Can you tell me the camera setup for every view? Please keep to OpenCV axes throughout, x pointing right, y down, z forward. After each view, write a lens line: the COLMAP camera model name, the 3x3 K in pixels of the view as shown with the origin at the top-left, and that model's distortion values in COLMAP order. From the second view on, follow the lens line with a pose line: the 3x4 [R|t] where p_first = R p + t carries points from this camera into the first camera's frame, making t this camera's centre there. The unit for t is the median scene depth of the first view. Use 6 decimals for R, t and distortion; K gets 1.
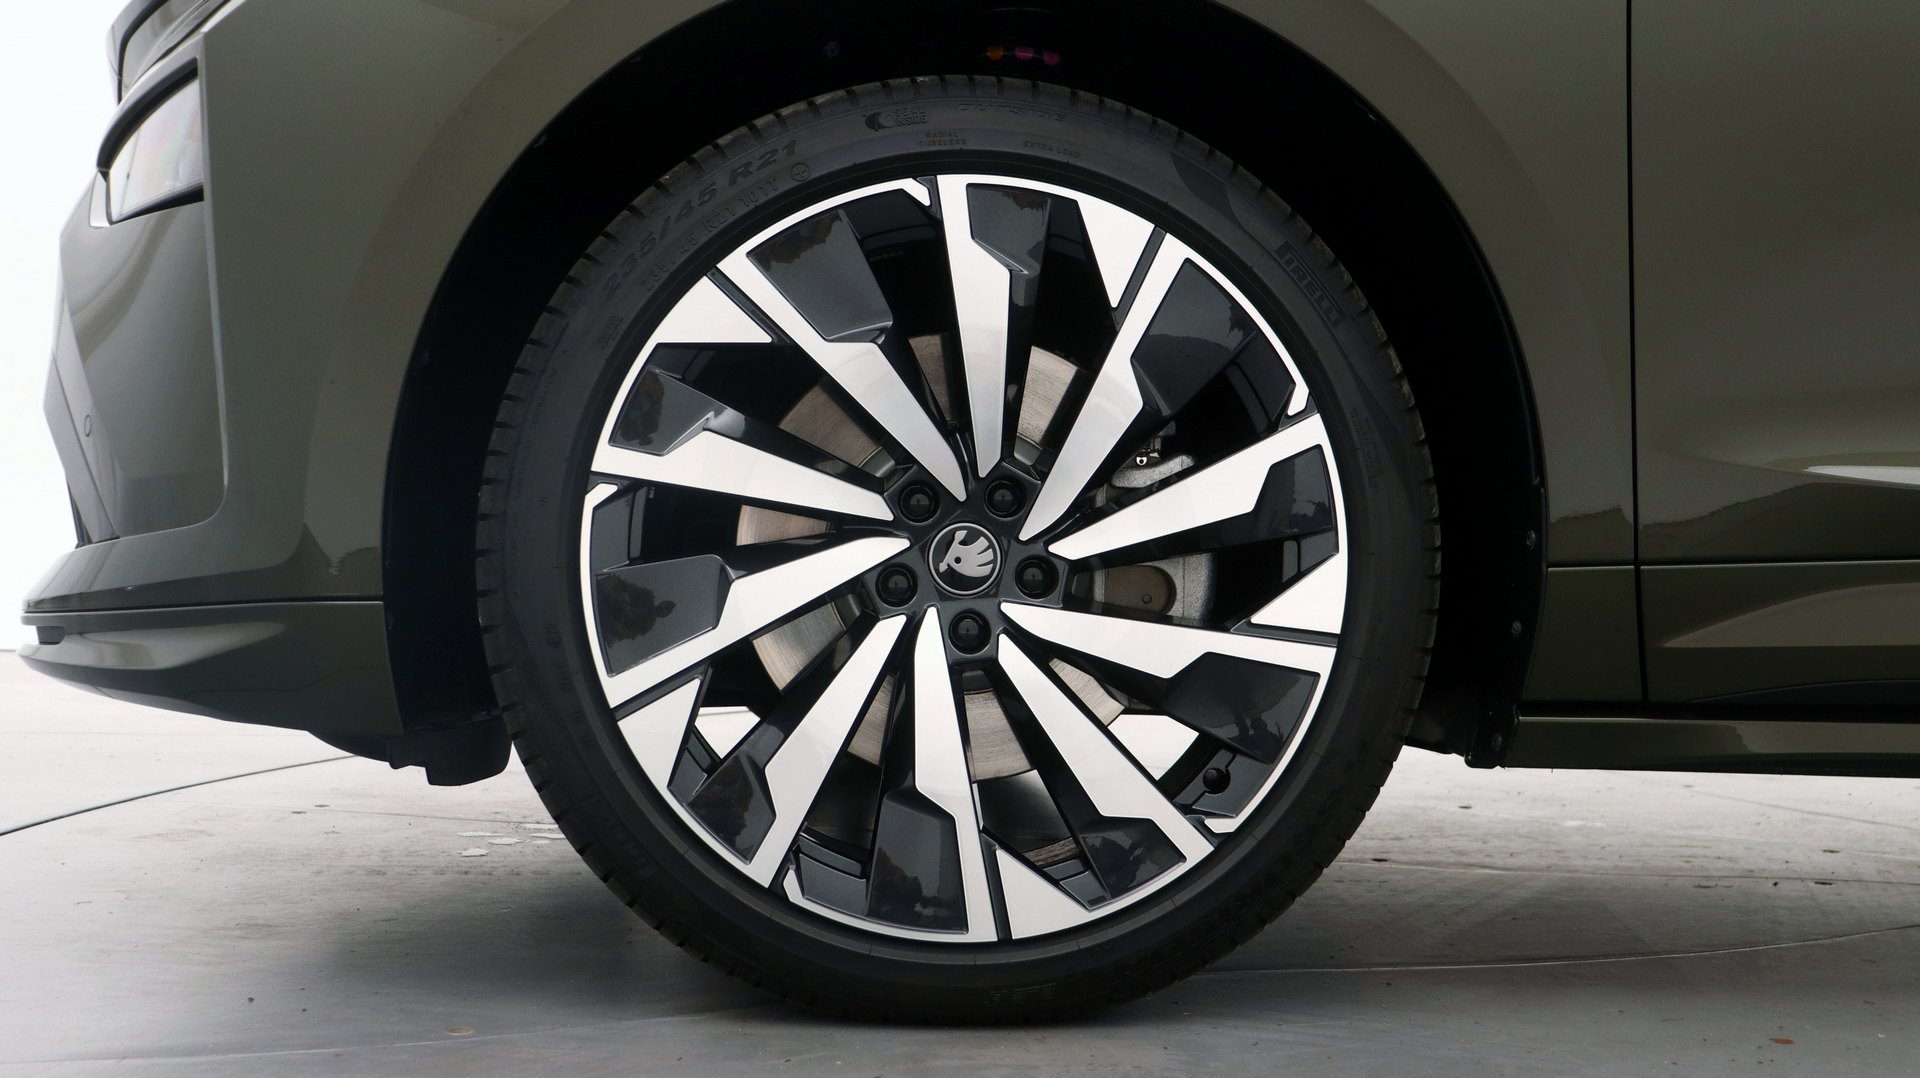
lens RADIAL K [[2293.2, 0, 959.6], [0, 2293.2, 540.7], [0, 0, 1]] dist [0.030147, 0.000000]
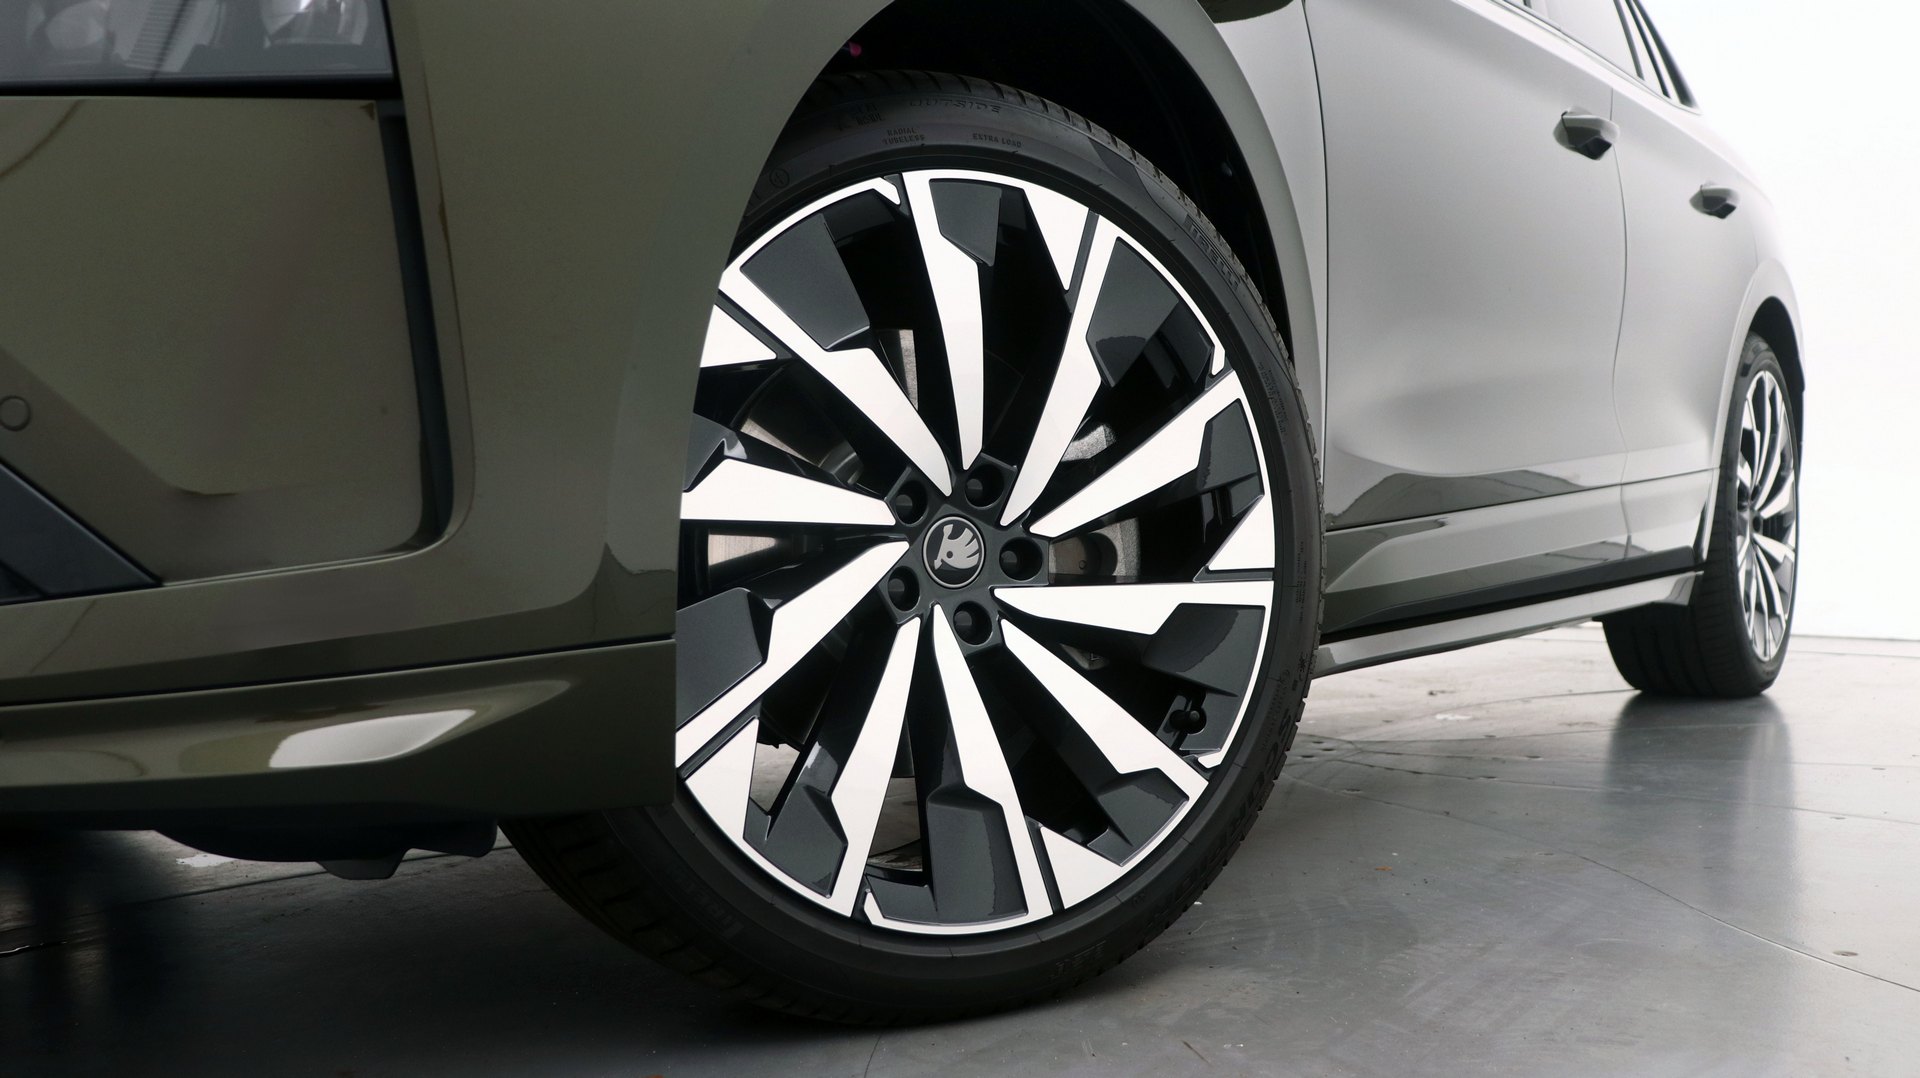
lens RADIAL K [[2293.2, 0, 959.7], [0, 2293.2, 537.1], [0, 0, 1]] dist [0.030147, 0.000000]
pose [[0.826872, -0.147232, 0.542775, -0.549563], [0.129439, 0.989035, 0.071094, -0.071019], [-0.547291, 0.011471, 0.836863, 0.159770]]
